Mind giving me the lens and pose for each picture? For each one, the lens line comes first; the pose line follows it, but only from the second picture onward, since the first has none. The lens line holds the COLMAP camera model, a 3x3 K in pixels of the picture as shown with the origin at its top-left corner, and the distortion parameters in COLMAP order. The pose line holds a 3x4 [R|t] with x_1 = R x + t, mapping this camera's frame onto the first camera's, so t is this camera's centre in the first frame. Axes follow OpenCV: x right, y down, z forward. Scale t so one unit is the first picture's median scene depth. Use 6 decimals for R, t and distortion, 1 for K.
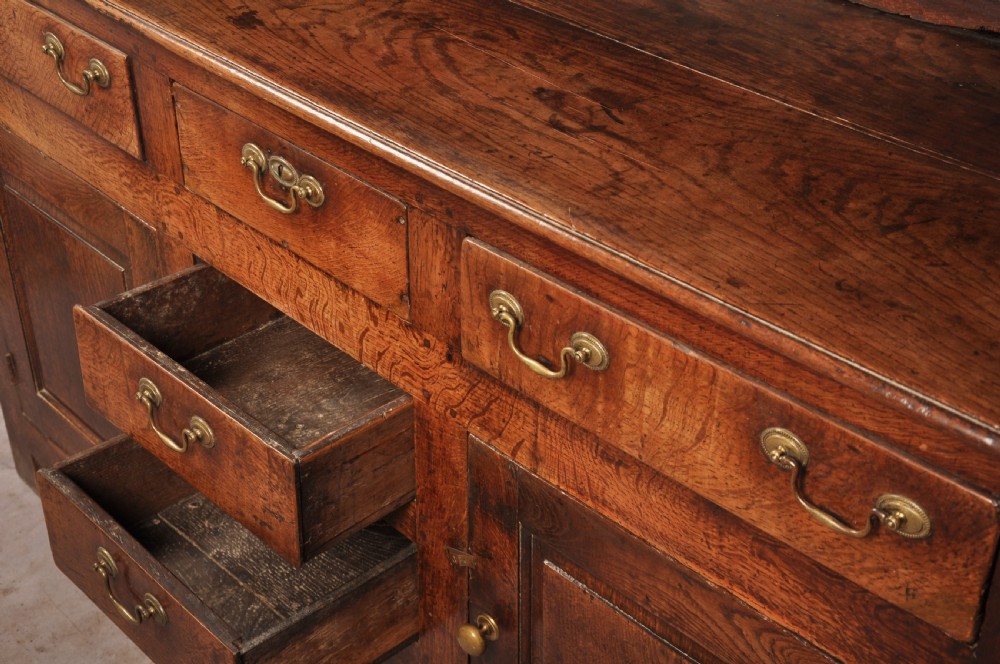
lens RADIAL K [[1447.3, 0, 483.4], [0, 1447.3, 332.7], [0, 0, 1]] dist [0.128687, 0.132740]
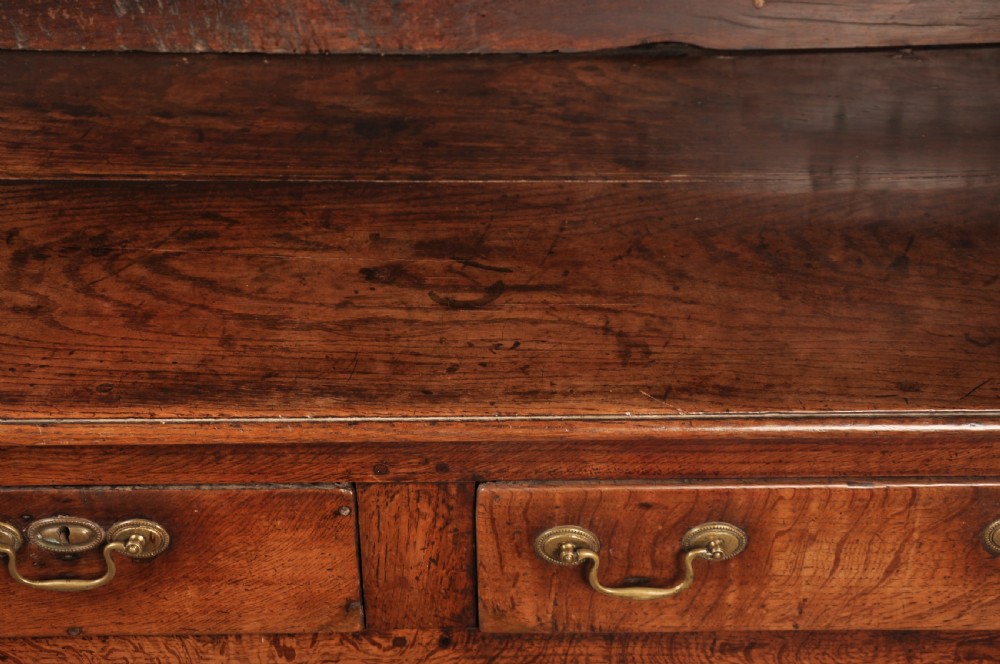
lens RADIAL K [[1517.9, 0, 496.9], [0, 1517.9, 331.6], [0, 0, 1]] dist [0.138881, 0.242079]
pose [[0.689987, -0.399757, 0.603417, -0.412907], [0.400602, 0.905239, 0.141635, -0.227023], [-0.602857, 0.144004, 0.784746, 0.340133]]
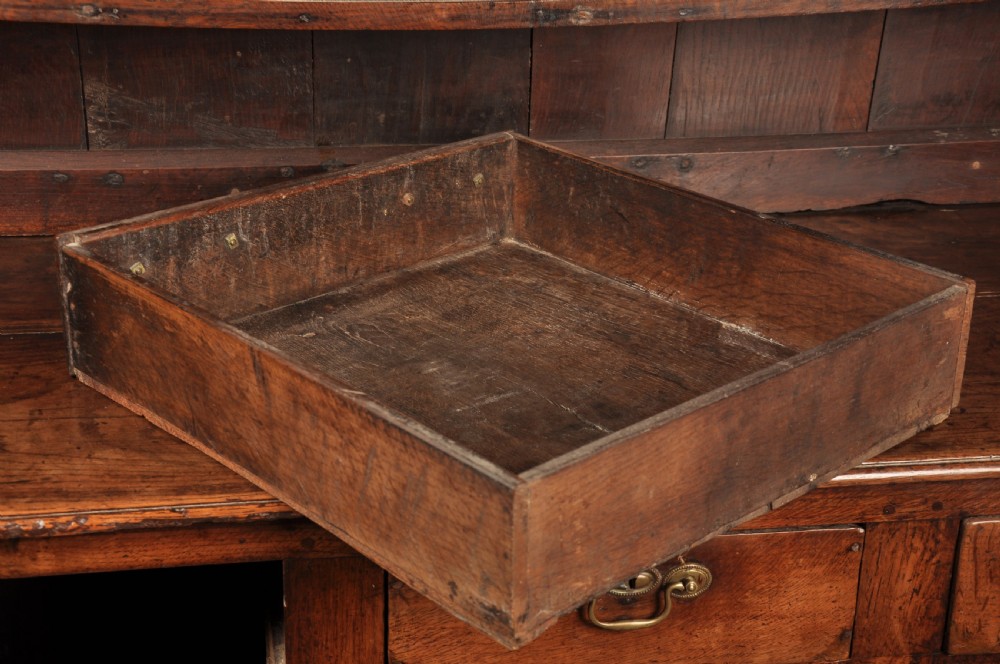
lens RADIAL K [[1573.4, 0, 491.8], [0, 1573.4, 332.8], [0, 0, 1]] dist [0.188361, 0.158994]
pose [[0.558540, -0.322347, 0.764281, -0.852666], [0.432410, 0.899449, 0.063349, -0.340761], [-0.707852, 0.295101, 0.641764, 0.482690]]
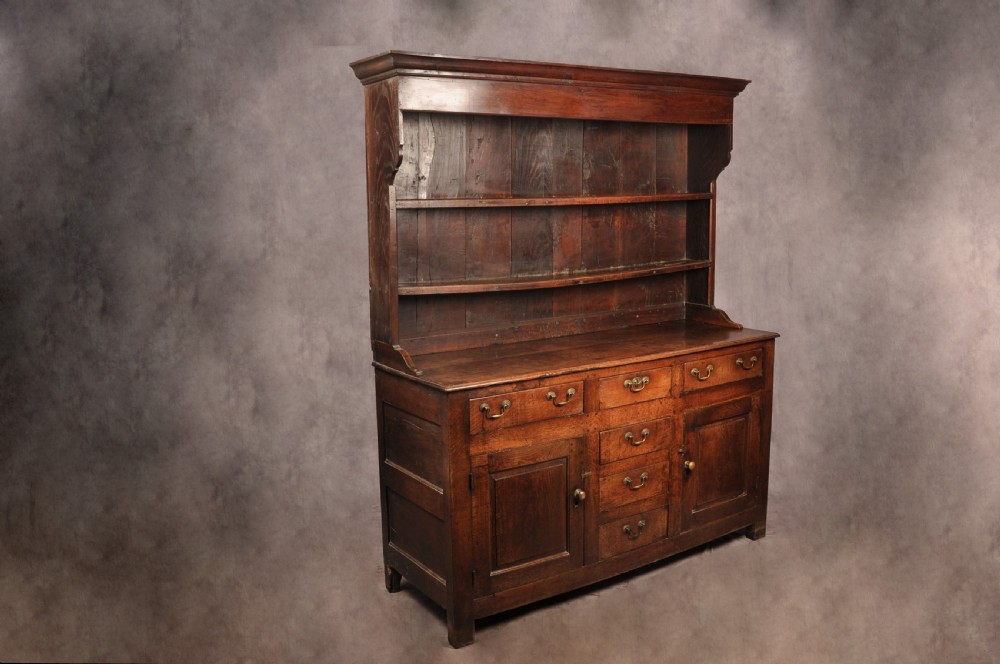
lens RADIAL K [[838.9, 0, 484.1], [0, 838.9, 334.9], [0, 0, 1]] dist [-0.161209, 0.452105]
pose [[0.178537, -0.163738, 0.970214, -2.580545], [0.551277, 0.833401, 0.039204, -0.572688], [-0.814996, 0.527857, 0.239058, 0.770646]]
